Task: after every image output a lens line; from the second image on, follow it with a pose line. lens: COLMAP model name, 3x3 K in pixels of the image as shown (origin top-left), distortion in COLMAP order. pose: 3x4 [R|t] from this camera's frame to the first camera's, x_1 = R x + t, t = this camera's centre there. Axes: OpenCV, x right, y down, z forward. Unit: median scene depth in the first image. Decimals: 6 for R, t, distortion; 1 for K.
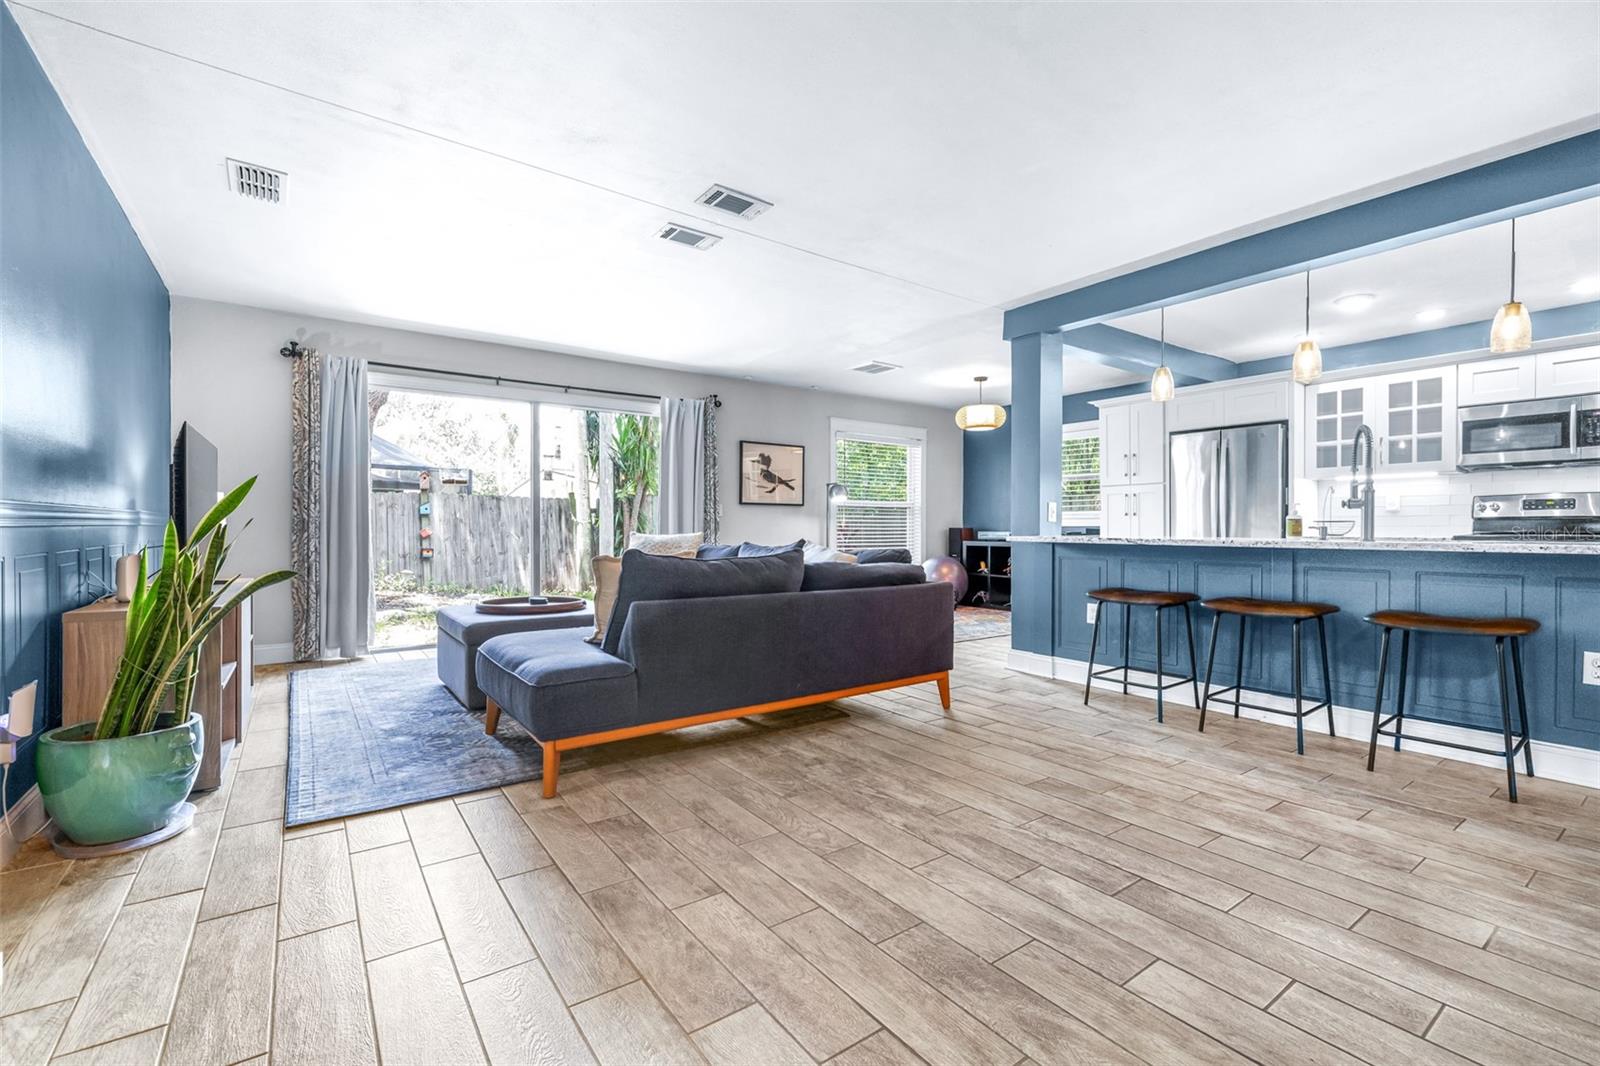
lens RADIAL K [[683.9, 0, 801.8], [0, 683.9, 537.1], [0, 0, 1]] dist [-0.000587, 0.000073]
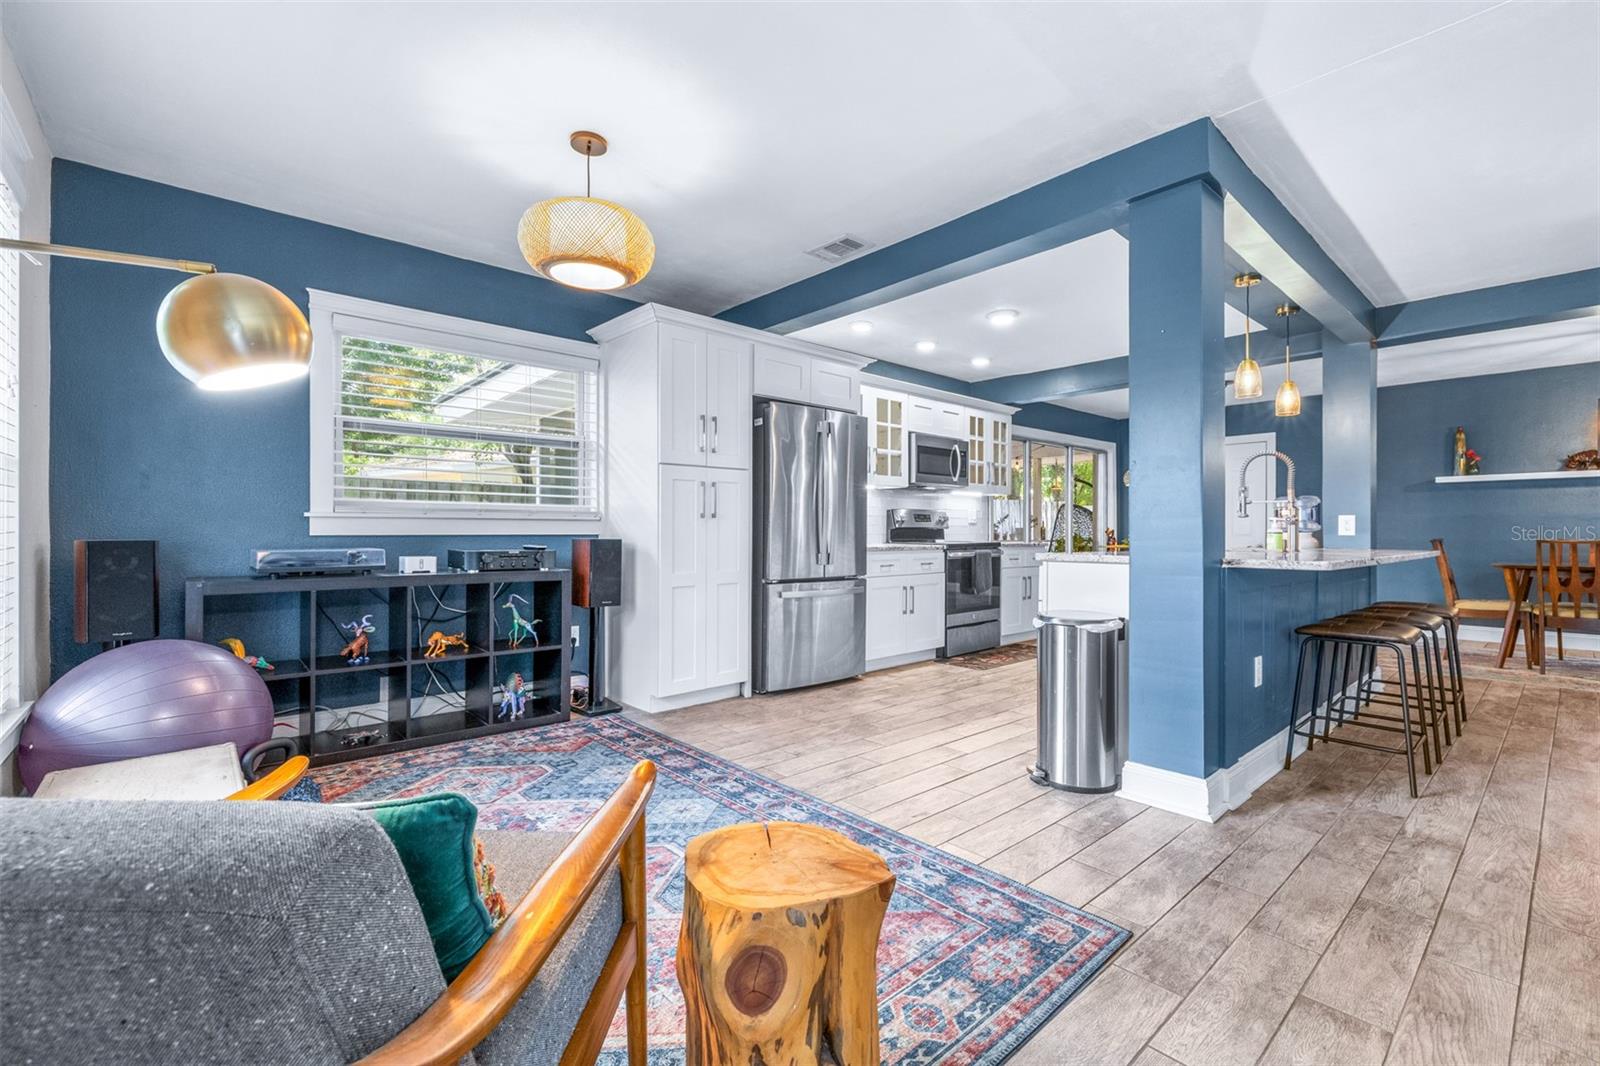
lens RADIAL K [[683.9, 0, 797.4], [0, 683.9, 542.1], [0, 0, 1]] dist [-0.000587, 0.000073]
pose [[-0.095122, -0.013157, 0.995379, -0.163233], [0.009272, 0.999858, 0.014102, -0.023590], [-0.995422, 0.010570, -0.094987, 1.326259]]
